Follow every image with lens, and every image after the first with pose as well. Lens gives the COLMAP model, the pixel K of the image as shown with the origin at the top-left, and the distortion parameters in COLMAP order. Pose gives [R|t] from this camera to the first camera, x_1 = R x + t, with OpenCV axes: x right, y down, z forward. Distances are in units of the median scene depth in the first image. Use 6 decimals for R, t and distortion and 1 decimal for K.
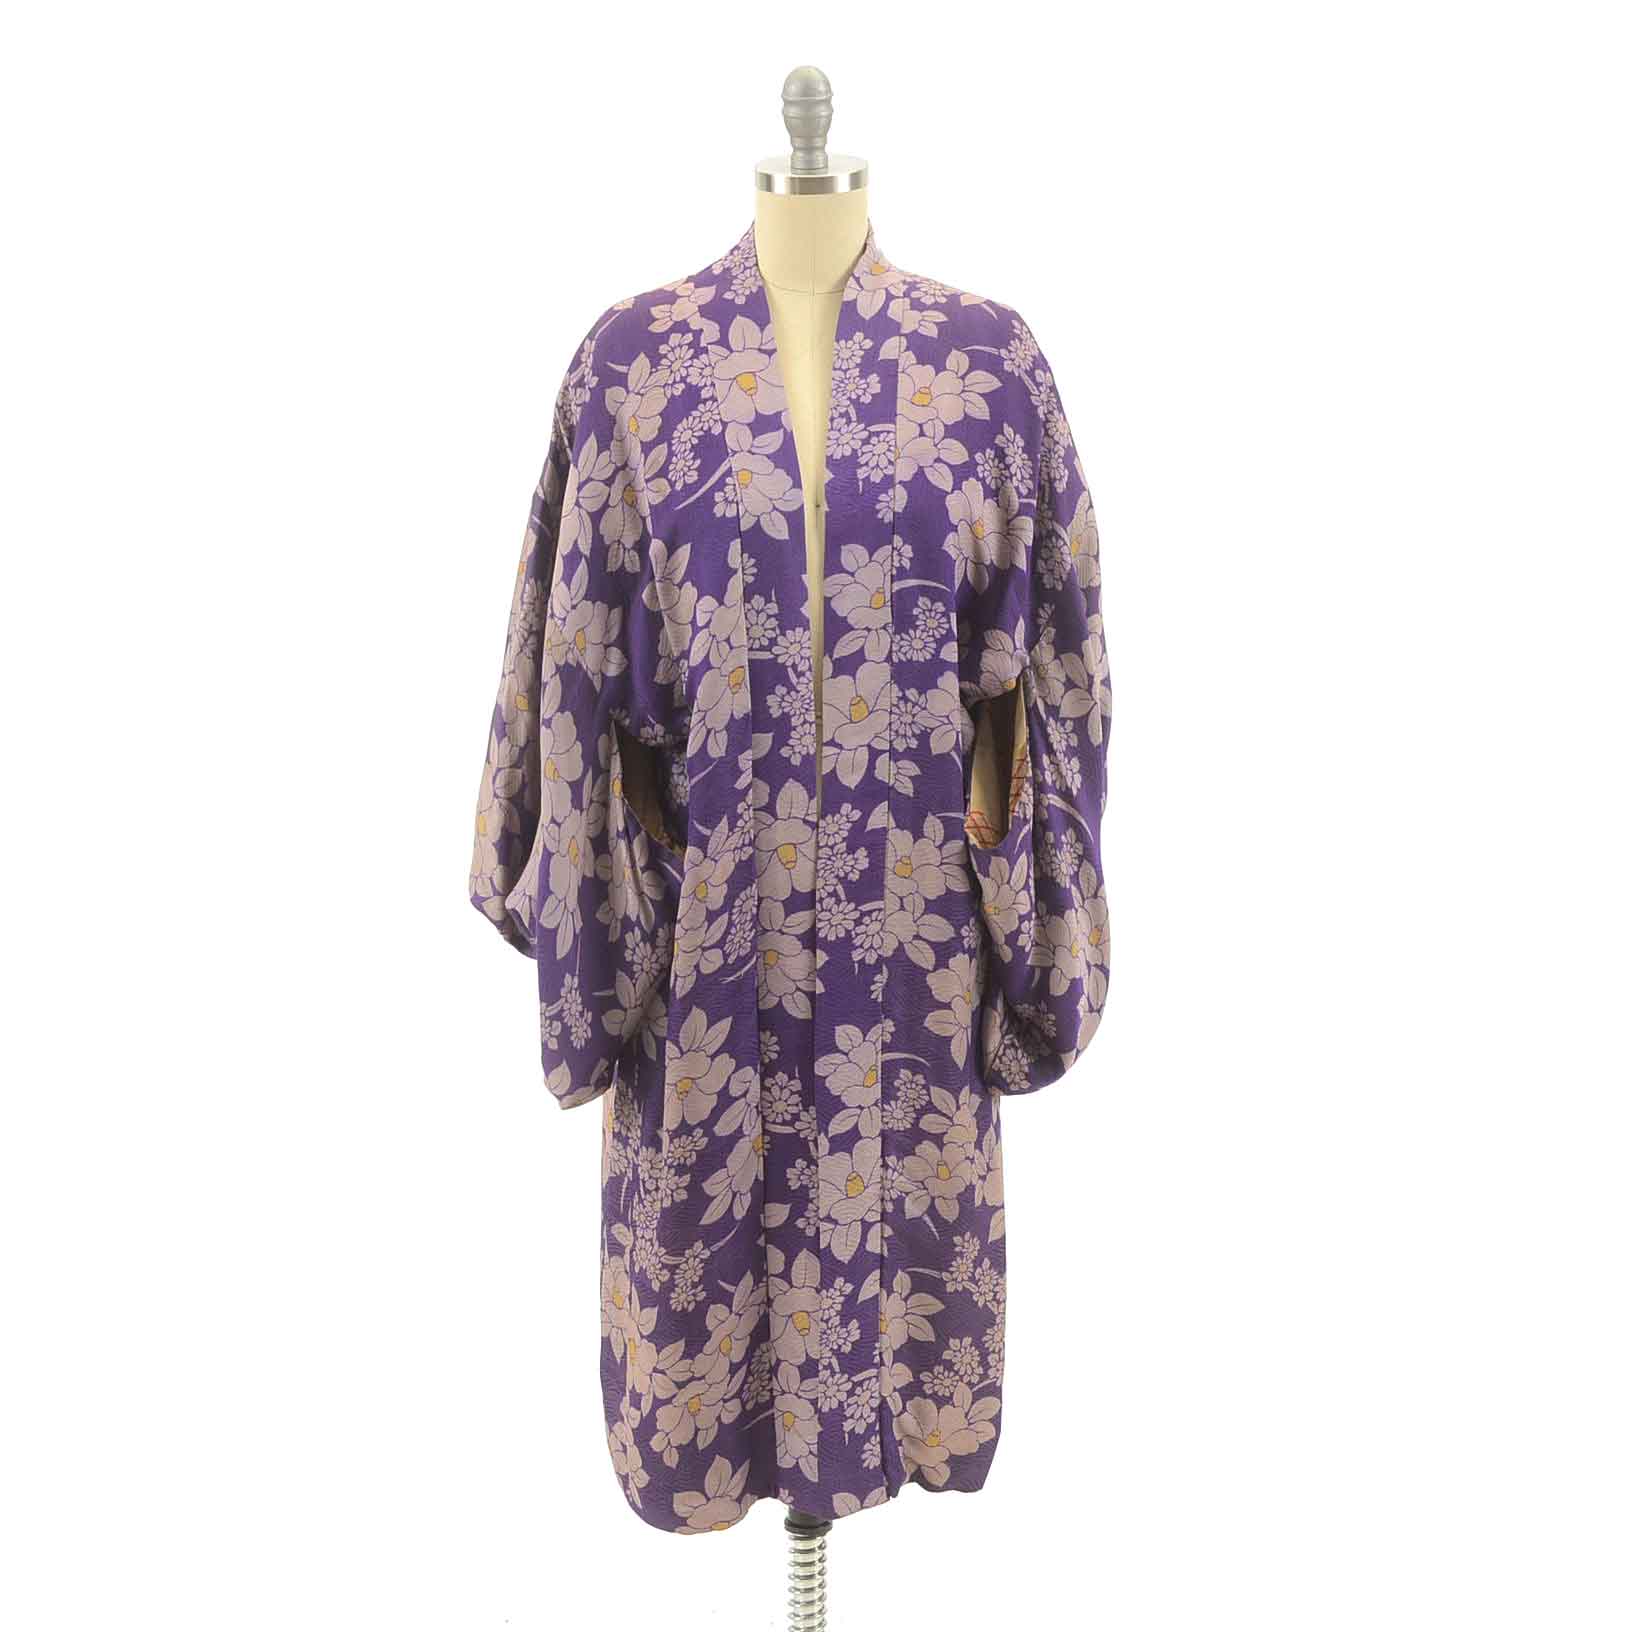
lens RADIAL K [[3856.8, 0, 786.4], [0, 3856.8, 813.0], [0, 0, 1]] dist [0.134769, 0.496065]
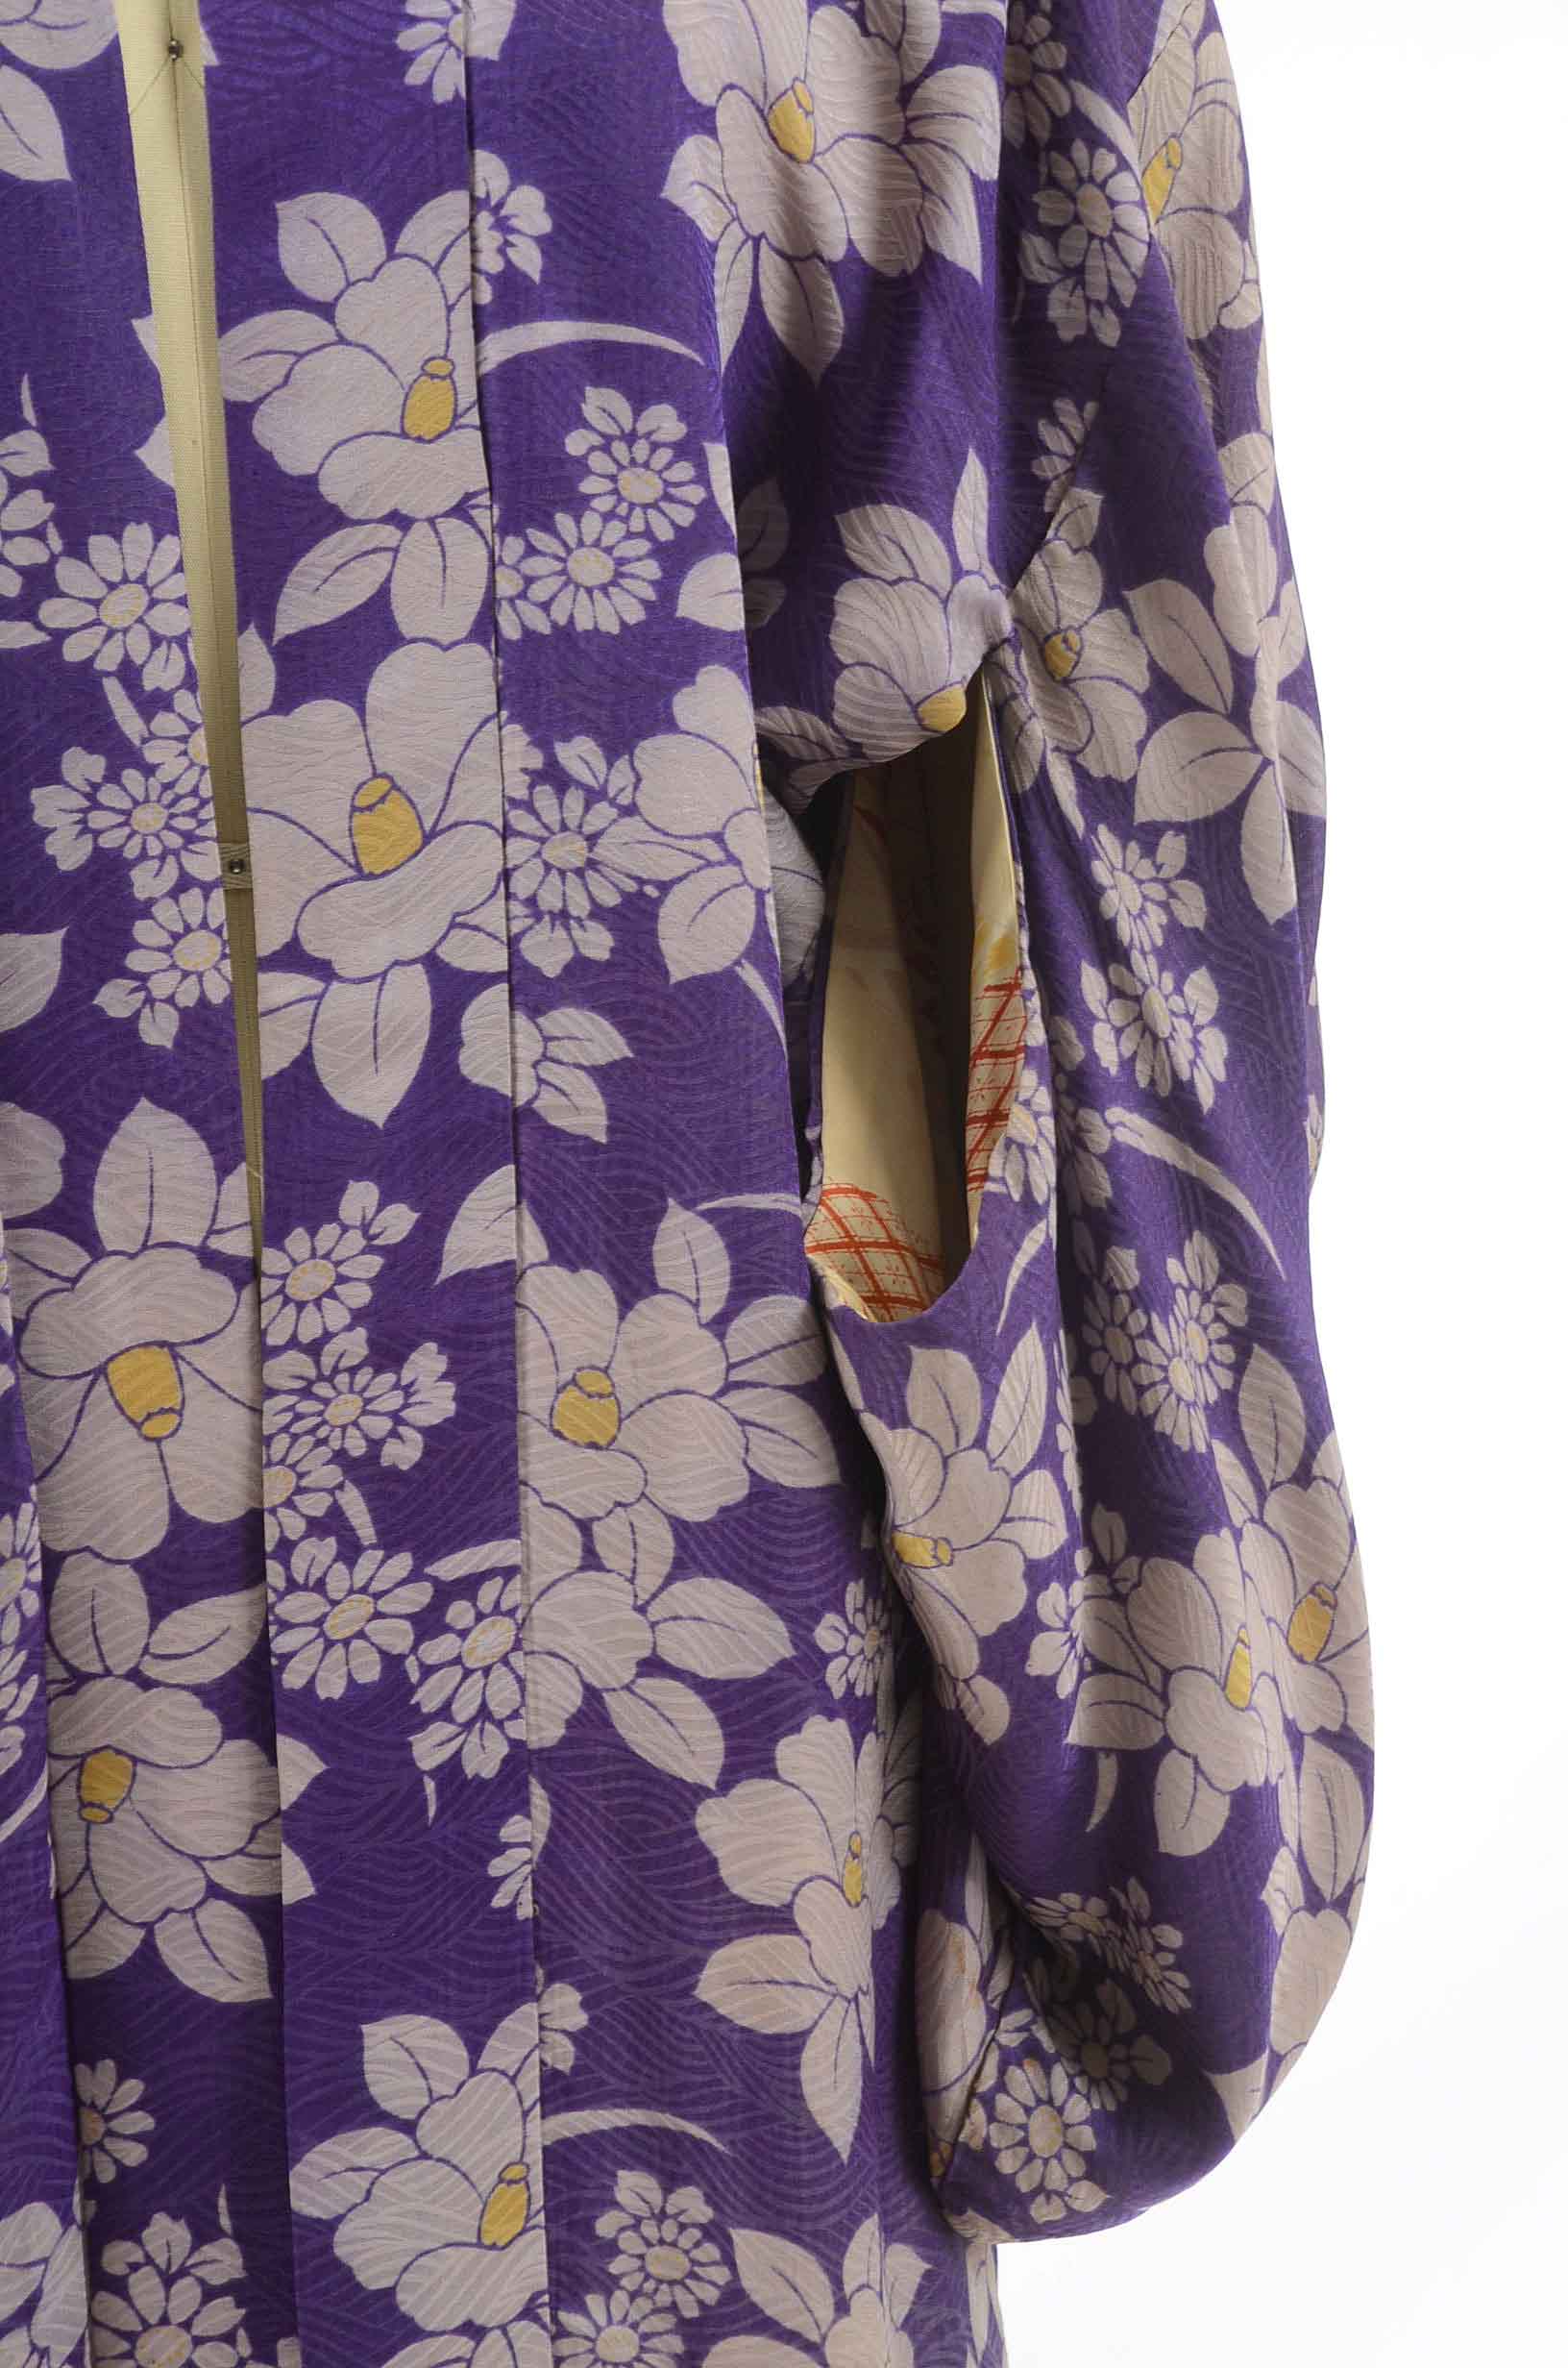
lens RADIAL K [[10426.6, 0, 784.0], [0, 10426.6, 1184.0], [0, 0, 1]] dist [1.450367, -0.068857]
pose [[0.997700, -0.055238, 0.039286, 0.016385], [0.055755, 0.998370, -0.012184, 0.008113], [-0.038549, 0.014347, 0.999154, 0.274293]]
